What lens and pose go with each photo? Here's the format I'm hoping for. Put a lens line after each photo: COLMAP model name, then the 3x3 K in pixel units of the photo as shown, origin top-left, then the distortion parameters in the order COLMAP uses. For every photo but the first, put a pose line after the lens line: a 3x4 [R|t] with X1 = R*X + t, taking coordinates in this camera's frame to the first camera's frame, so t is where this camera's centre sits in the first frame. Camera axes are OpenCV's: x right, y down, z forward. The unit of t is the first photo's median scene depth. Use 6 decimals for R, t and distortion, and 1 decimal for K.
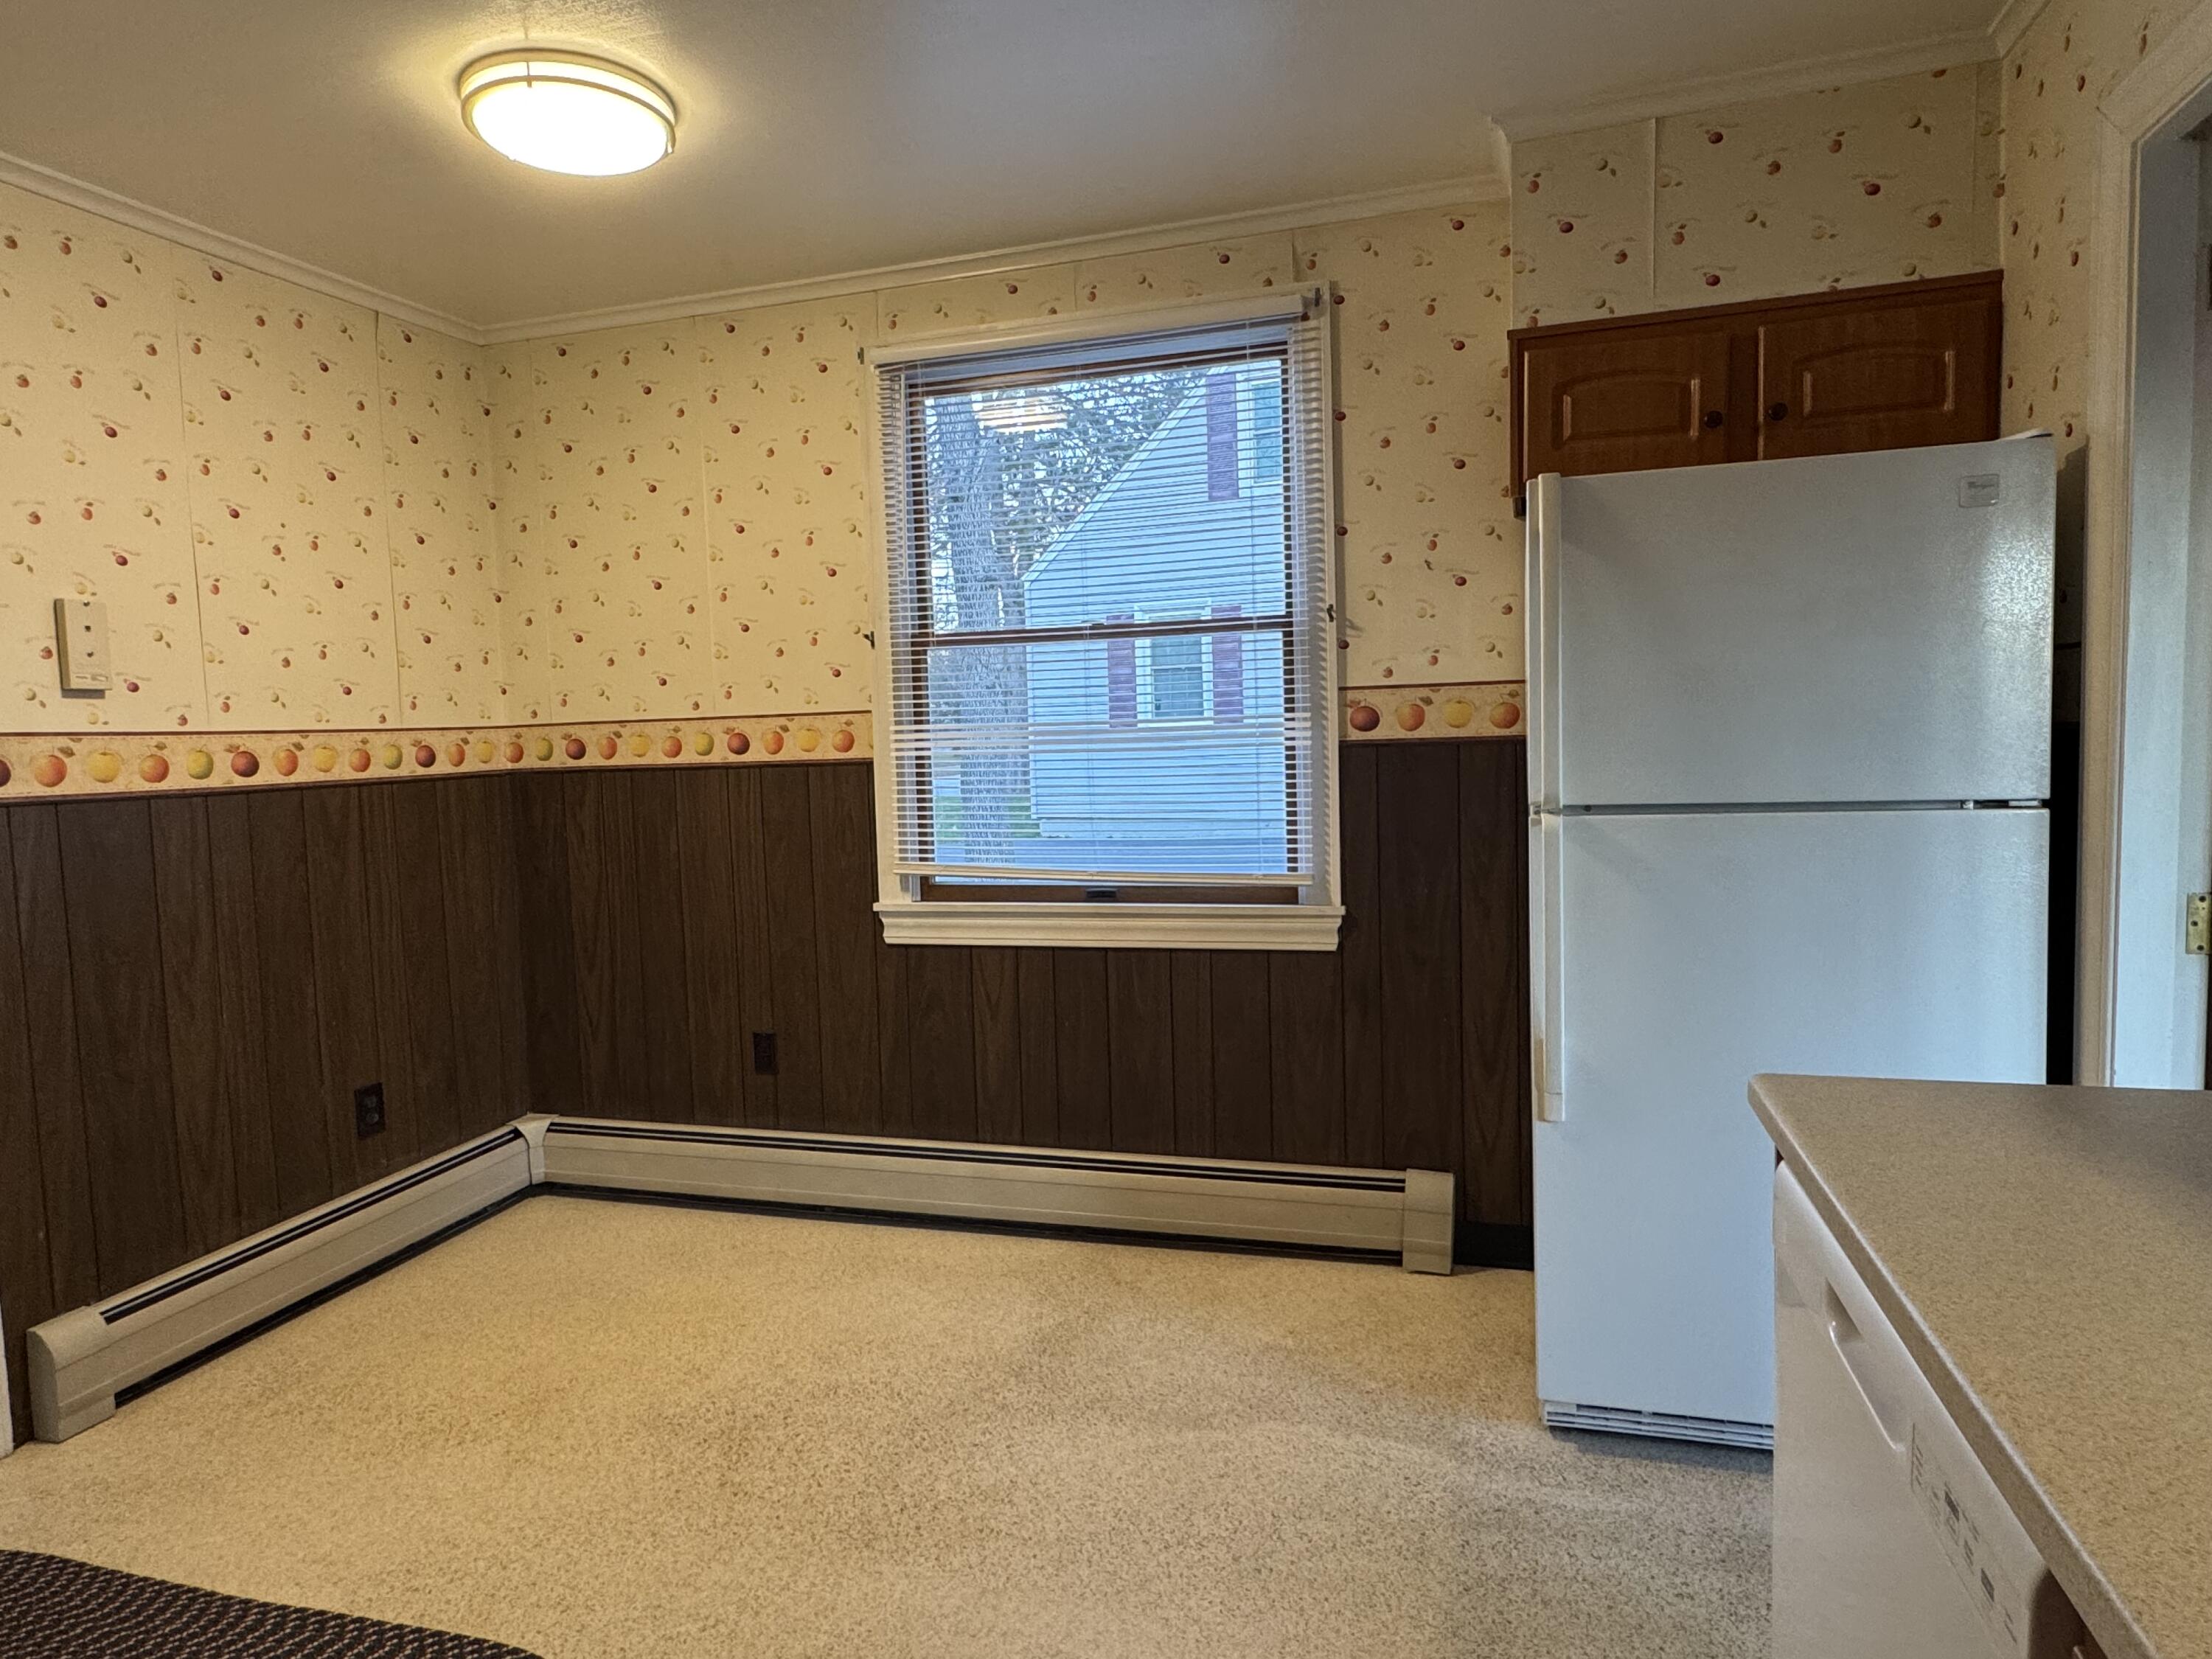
lens RADIAL K [[1301.9, 0, 1100.3], [0, 1301.9, 822.9], [0, 0, 1]] dist [-0.004392, 0.002256]
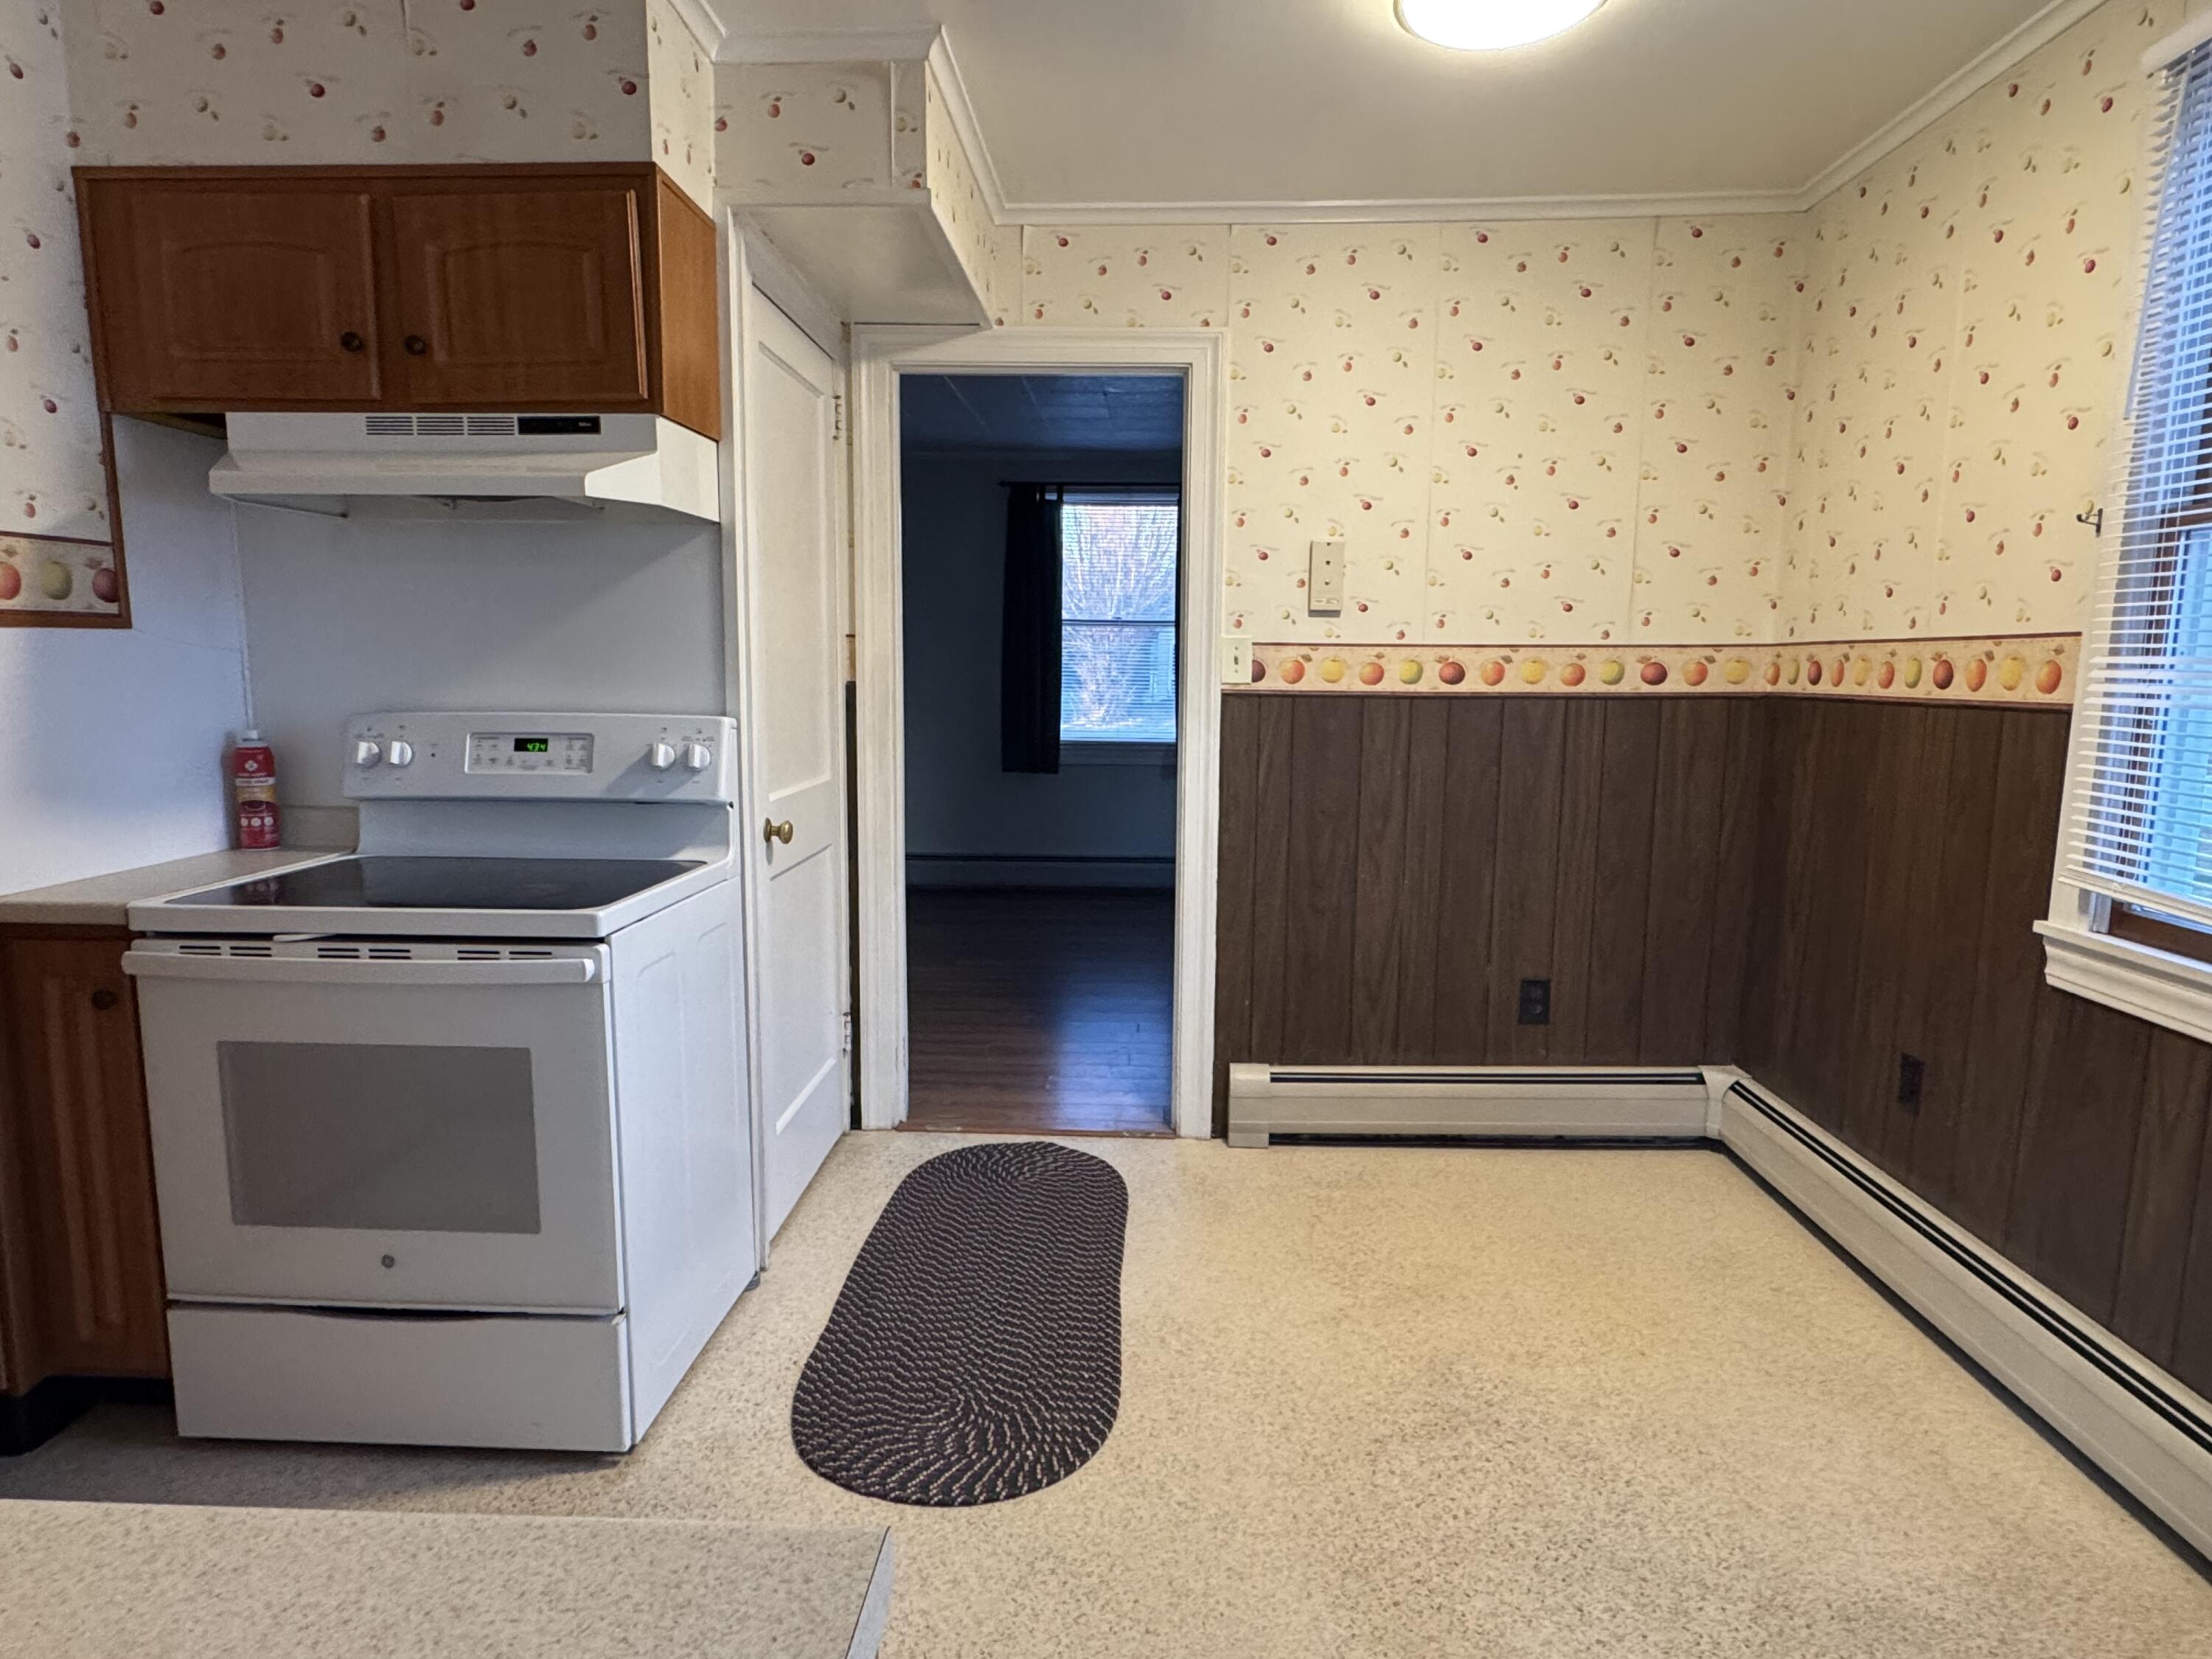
lens RADIAL K [[1301.9, 0, 1115.0], [0, 1301.9, 831.2], [0, 0, 1]] dist [-0.004392, 0.002256]
pose [[0.244631, 0.158140, -0.956633, 0.363089], [-0.082488, 0.986428, 0.141971, -0.042235], [0.966101, 0.044180, 0.254356, 0.383814]]
